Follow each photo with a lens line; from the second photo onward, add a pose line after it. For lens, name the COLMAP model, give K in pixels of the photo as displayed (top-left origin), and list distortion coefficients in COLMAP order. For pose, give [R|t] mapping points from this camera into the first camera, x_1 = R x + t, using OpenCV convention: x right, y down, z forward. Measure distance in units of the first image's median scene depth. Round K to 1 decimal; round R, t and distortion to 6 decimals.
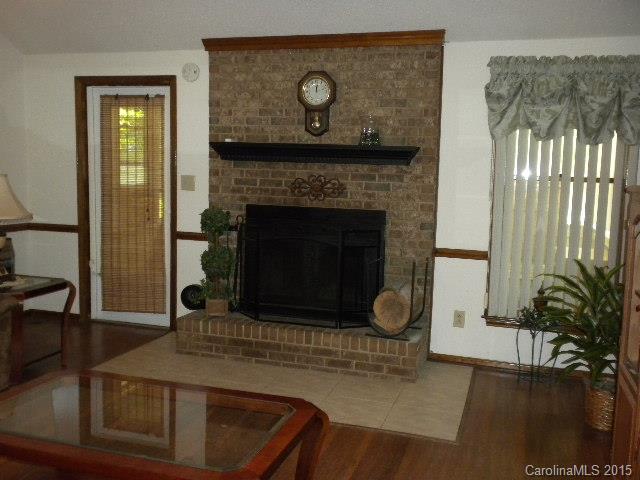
lens RADIAL K [[671.6, 0, 320.0], [0, 671.6, 240.0], [0, 0, 1]] dist [-0.015192, -0.009930]
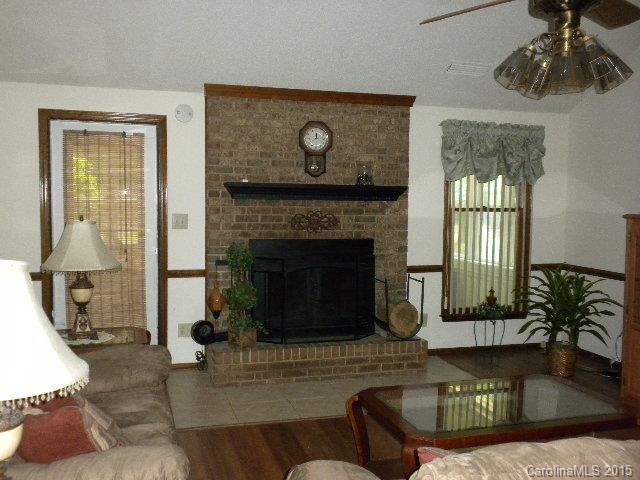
lens RADIAL K [[641.3, 0, 320.0], [0, 641.3, 240.0], [0, 0, 1]] dist [-0.014694, -0.005684]
pose [[0.823568, -0.050021, 0.565007, -0.625923], [0.073596, 0.997107, -0.018998, -0.025448], [-0.562422, 0.057228, 0.824867, 0.092962]]
